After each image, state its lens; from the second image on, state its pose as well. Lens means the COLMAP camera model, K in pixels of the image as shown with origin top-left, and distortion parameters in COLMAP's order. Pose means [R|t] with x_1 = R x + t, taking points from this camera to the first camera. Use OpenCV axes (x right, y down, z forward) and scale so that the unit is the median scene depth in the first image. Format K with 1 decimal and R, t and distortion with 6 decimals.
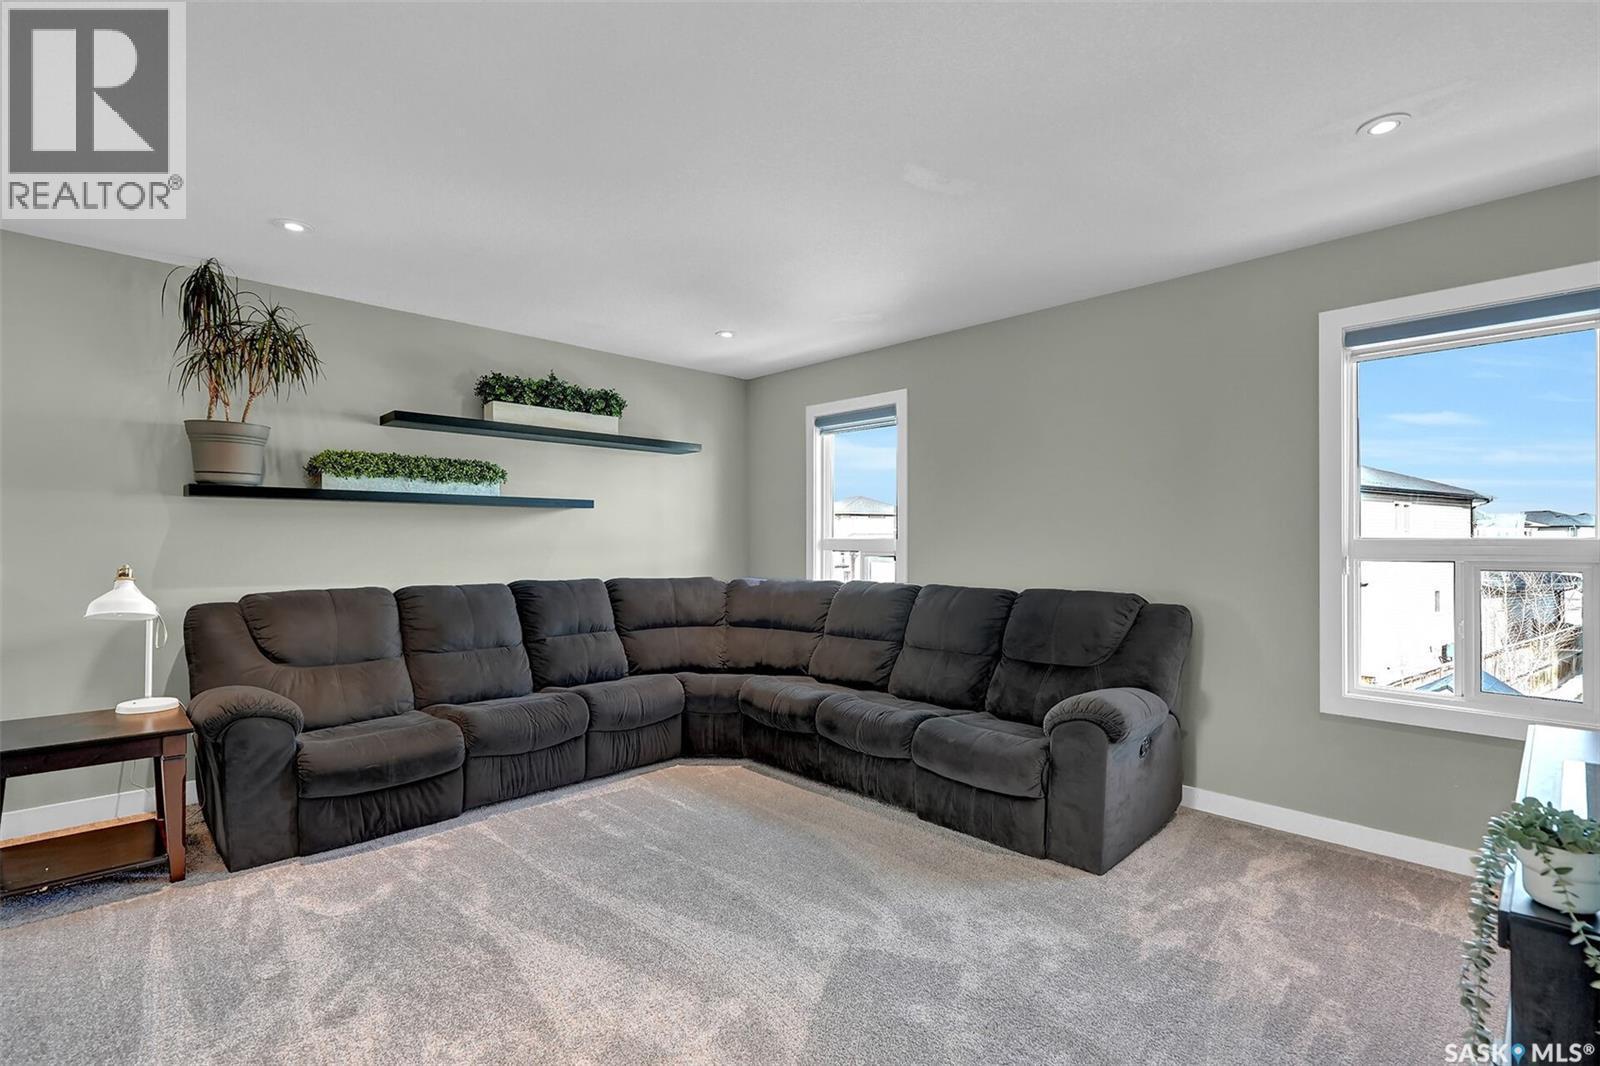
lens RADIAL K [[723.4, 0, 805.2], [0, 723.4, 529.2], [0, 0, 1]] dist [-0.004016, 0.000257]
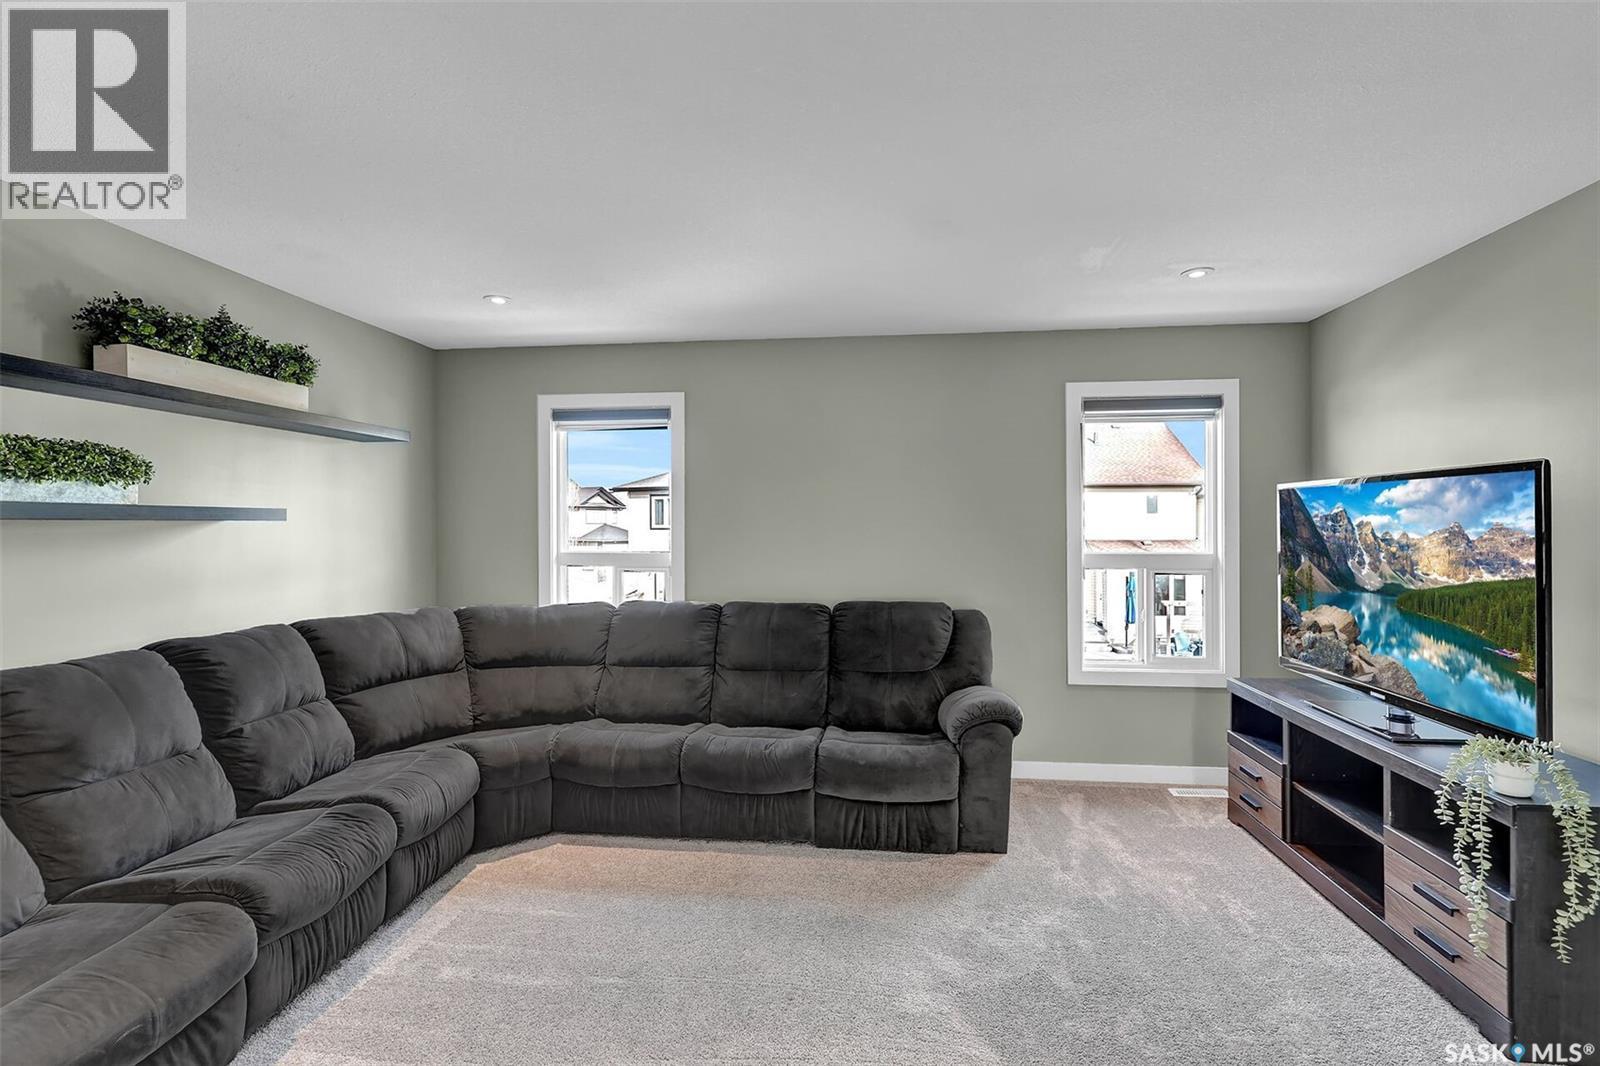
lens RADIAL K [[737.4, 0, 800.4], [0, 737.4, 517.0], [0, 0, 1]] dist [-0.001391, 0.000763]
pose [[0.782368, 0.003194, 0.622809, -0.387252], [-0.004730, 0.999988, 0.000813, -0.039574], [-0.622799, -0.003582, 0.782374, 0.184892]]
